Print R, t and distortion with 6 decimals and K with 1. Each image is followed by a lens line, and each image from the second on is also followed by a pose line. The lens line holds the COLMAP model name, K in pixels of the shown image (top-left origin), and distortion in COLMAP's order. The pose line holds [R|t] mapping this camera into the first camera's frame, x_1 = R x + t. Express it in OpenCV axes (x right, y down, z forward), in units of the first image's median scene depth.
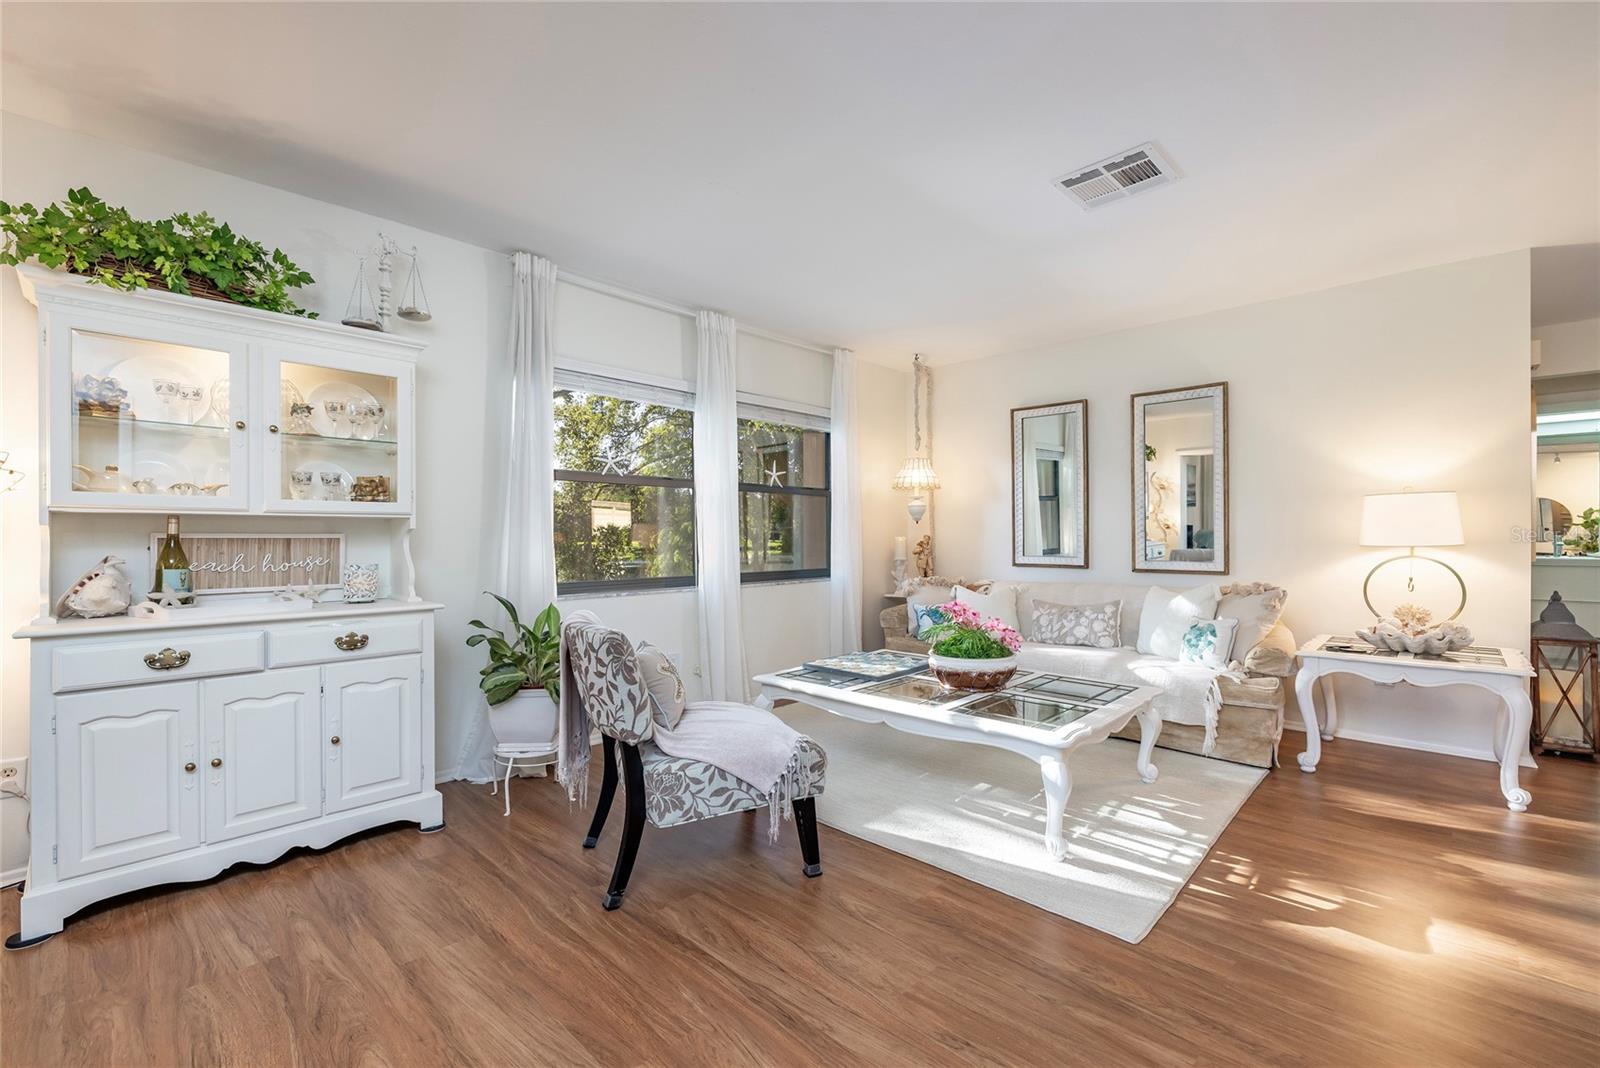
lens RADIAL K [[664.3, 0, 791.0], [0, 664.3, 549.2], [0, 0, 1]] dist [-0.003033, -0.000226]
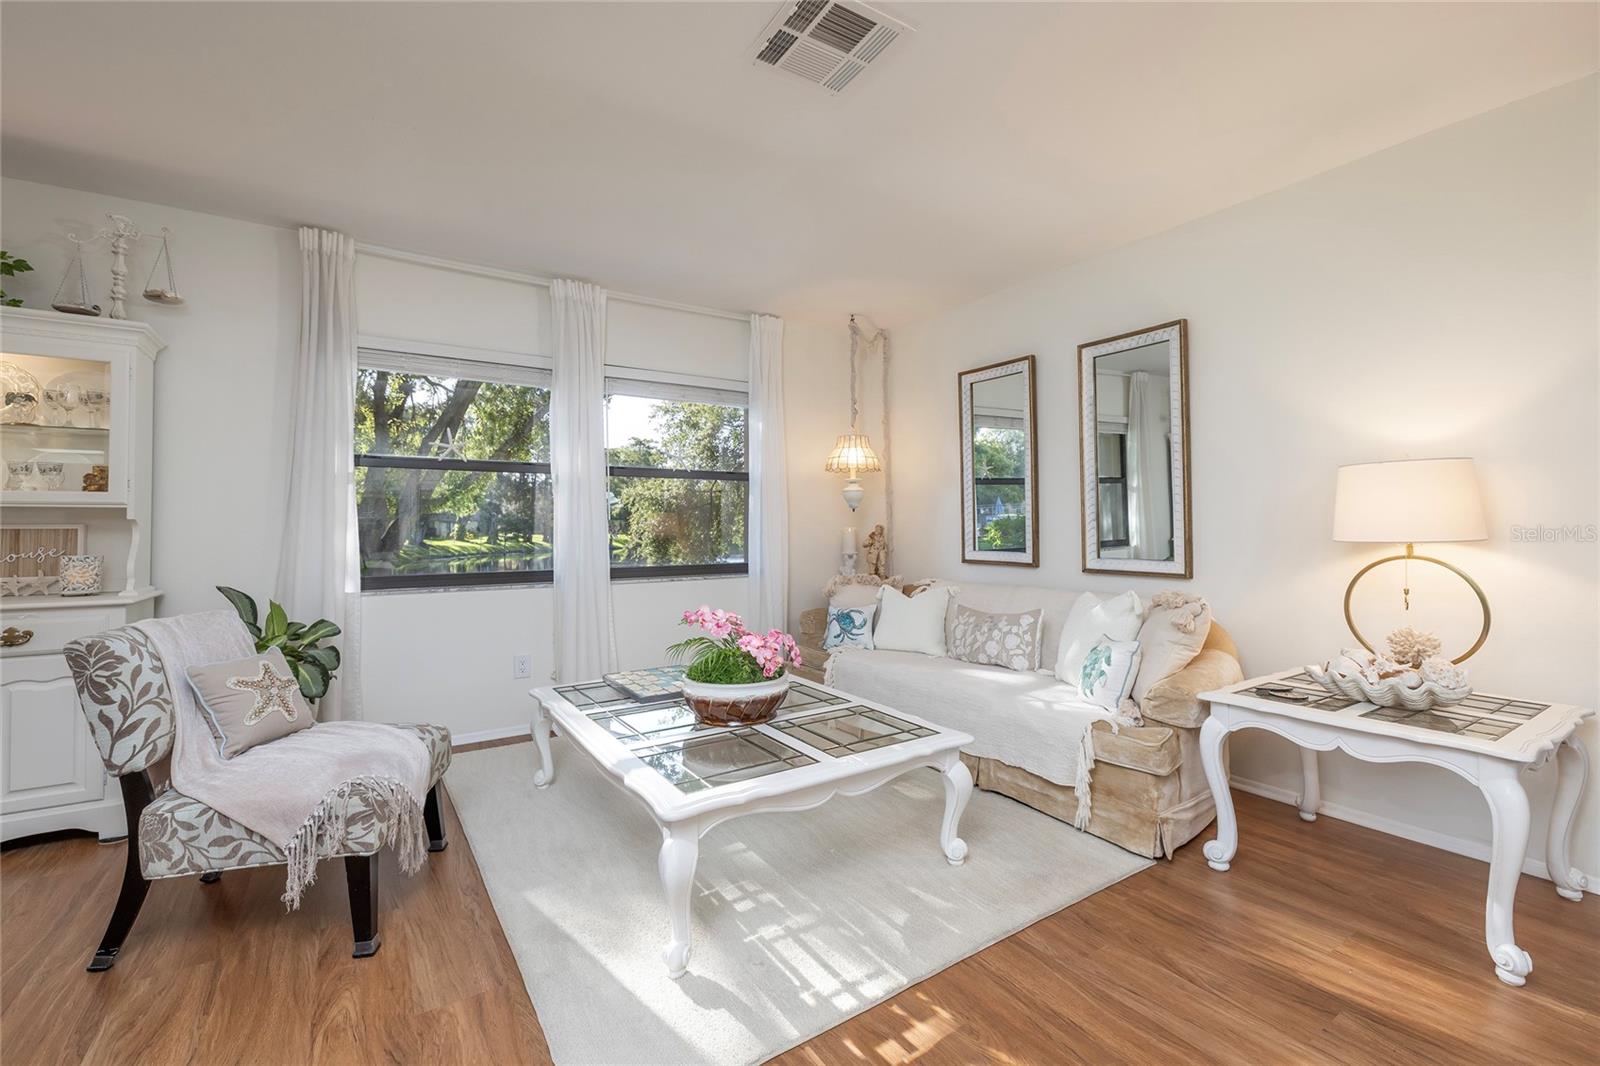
lens RADIAL K [[677.6, 0, 797.2], [0, 677.6, 526.2], [0, 0, 1]] dist [-0.003685, -0.000140]
pose [[0.978077, -0.000372, -0.208241, 0.499527], [-0.003596, 0.999819, -0.018676, -0.005236], [0.208211, 0.019016, 0.977899, 0.218226]]
